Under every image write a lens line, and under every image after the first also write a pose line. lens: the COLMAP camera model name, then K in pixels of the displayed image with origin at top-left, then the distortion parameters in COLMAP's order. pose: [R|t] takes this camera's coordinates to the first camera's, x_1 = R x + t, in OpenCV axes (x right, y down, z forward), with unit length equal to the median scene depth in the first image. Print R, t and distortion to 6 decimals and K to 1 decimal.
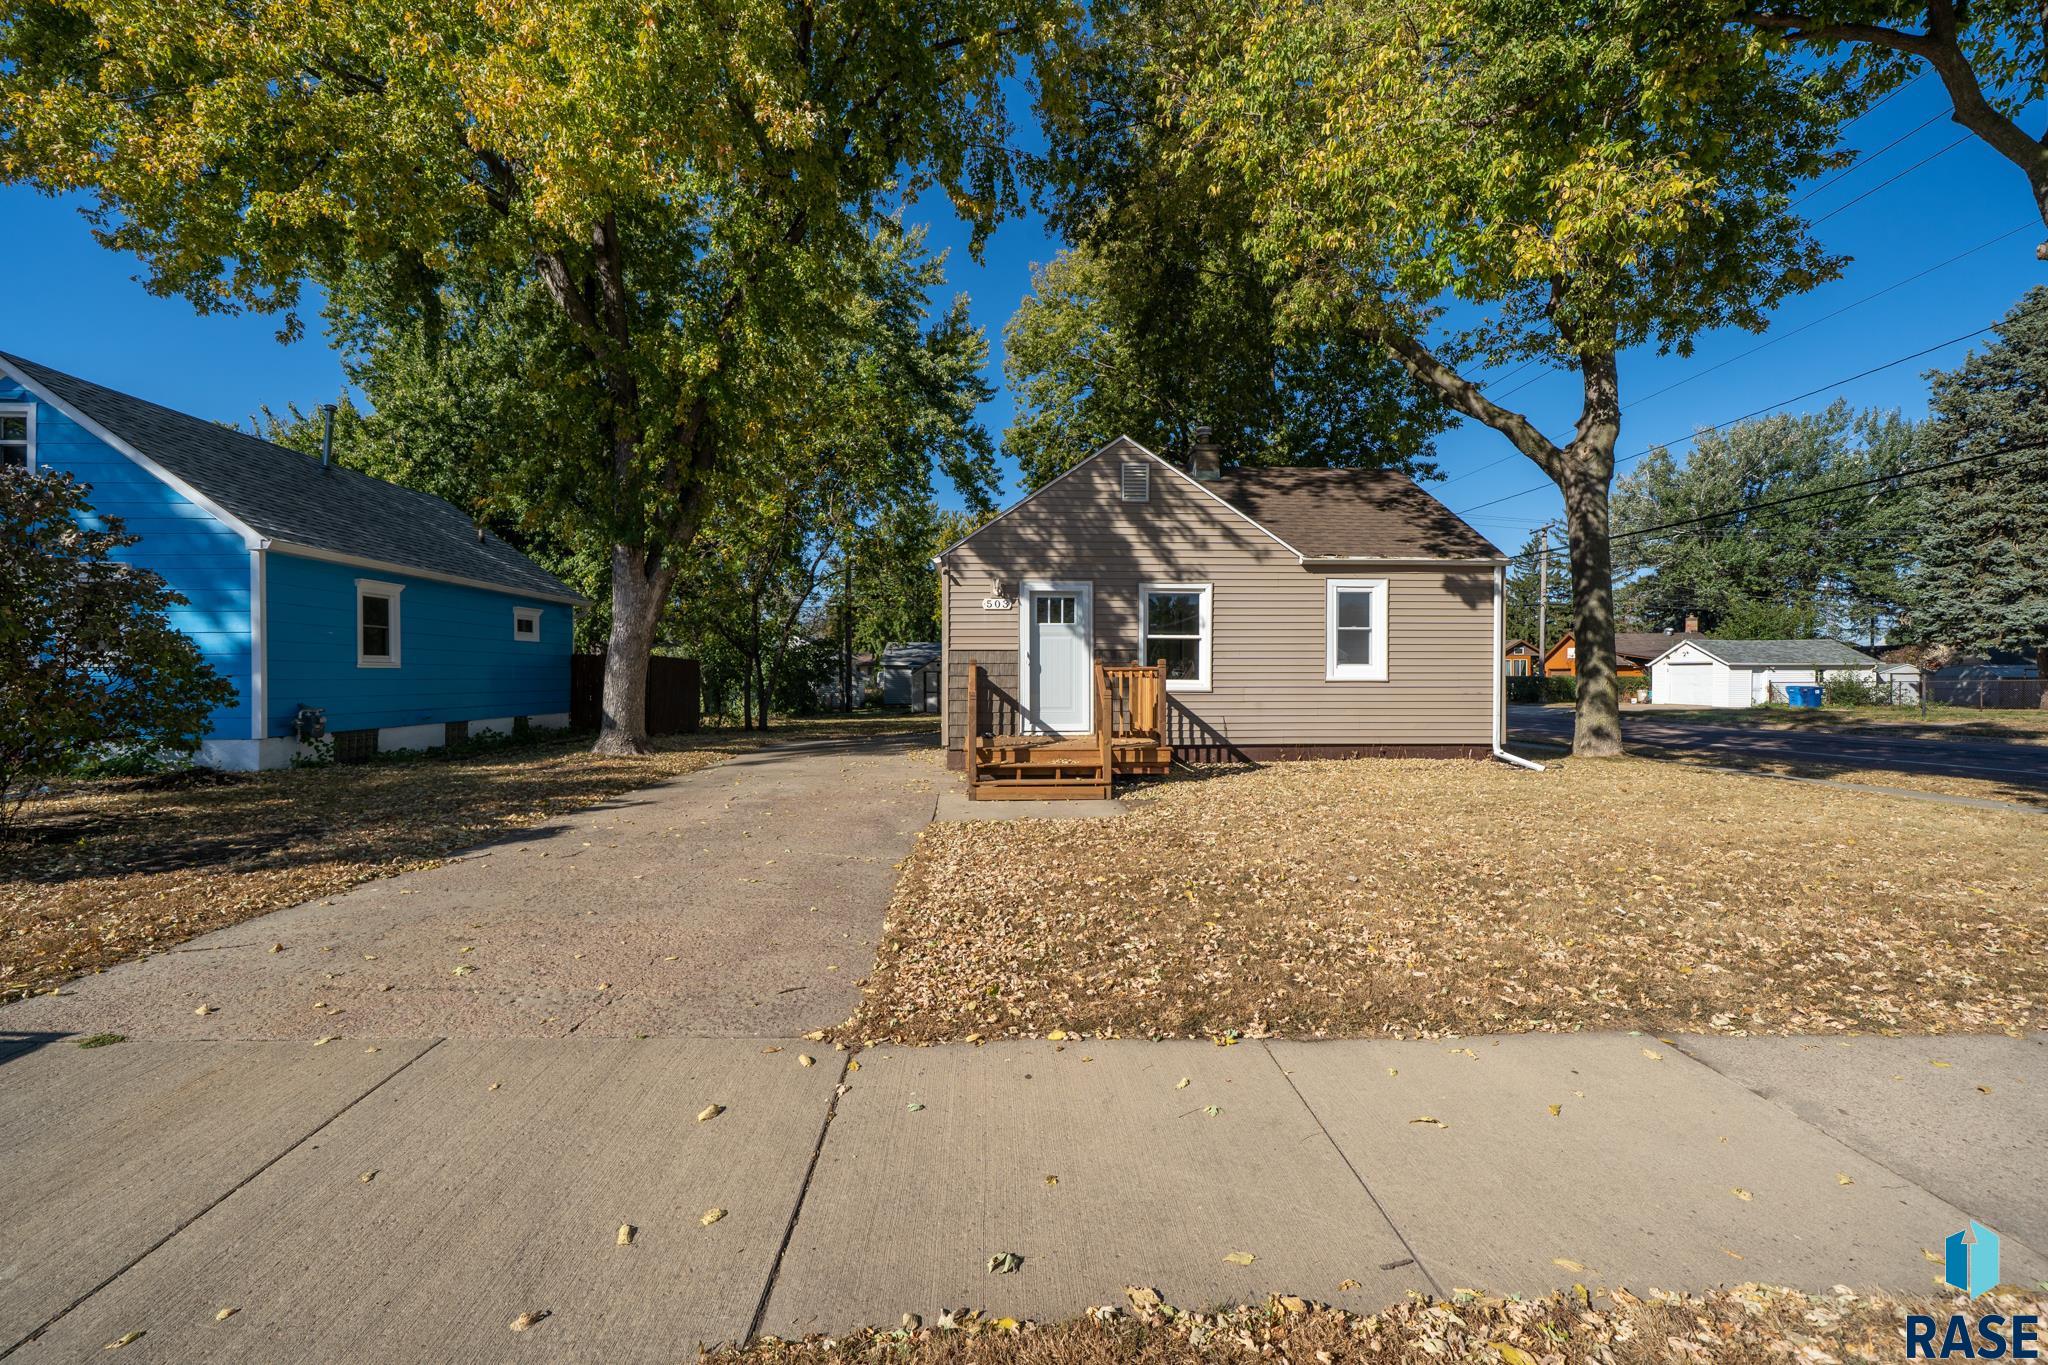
lens RADIAL K [[796.1, 0, 1035.7], [0, 796.1, 695.9], [0, 0, 1]] dist [-0.002106, -0.000261]
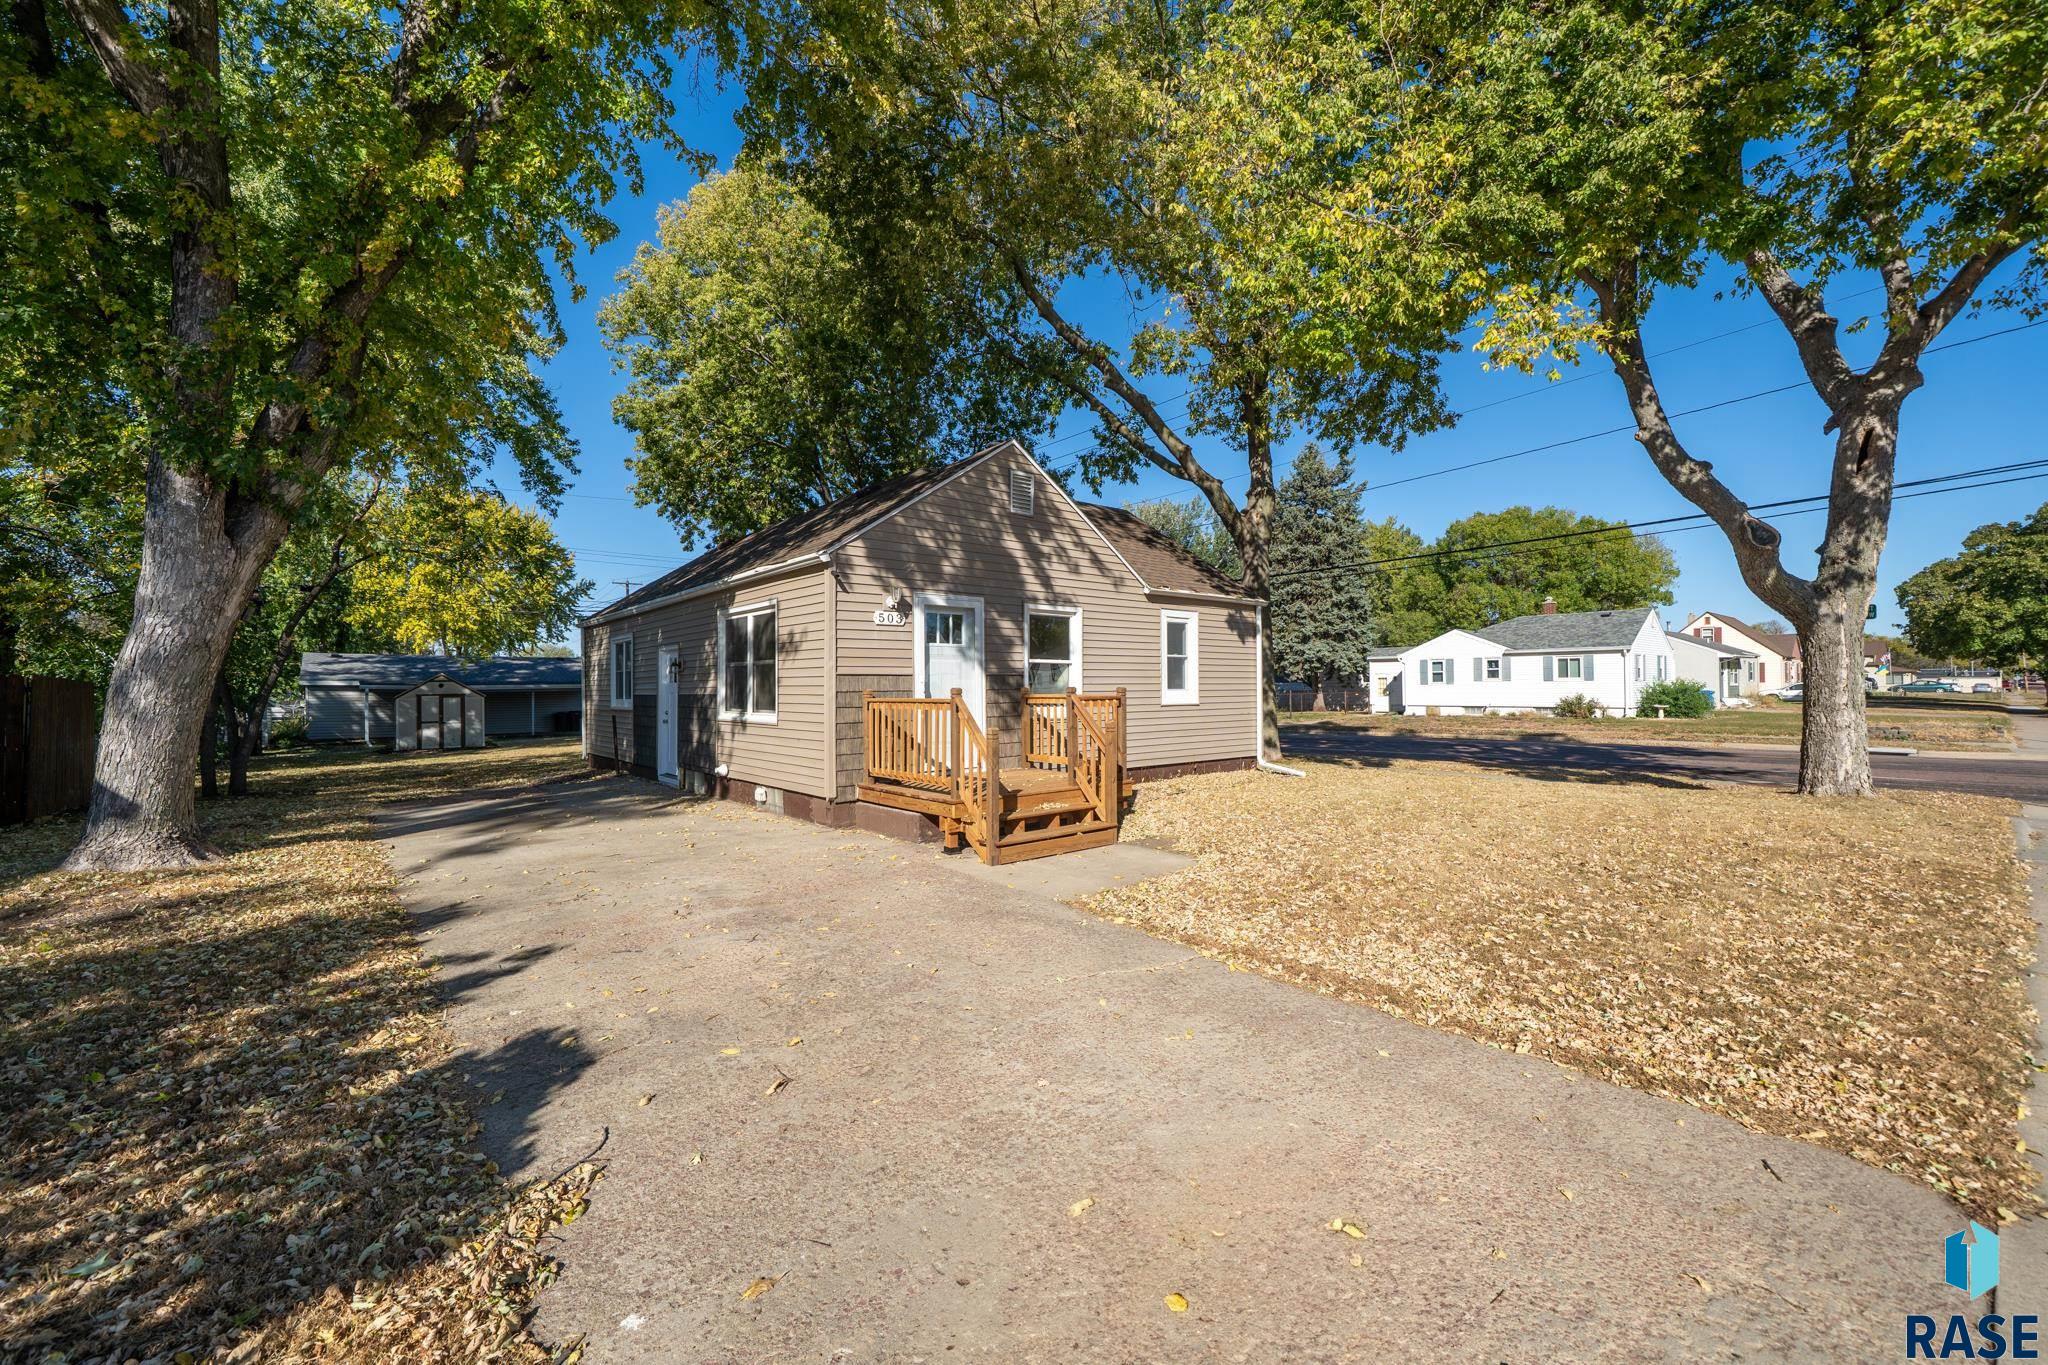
lens RADIAL K [[796.1, 0, 1021.0], [0, 796.1, 691.0], [0, 0, 1]] dist [-0.002106, -0.000261]
pose [[0.806742, -0.007218, 0.590860, -0.417471], [0.023143, 0.999544, -0.019387, -0.021946], [-0.590451, 0.029314, 0.806541, 0.257713]]
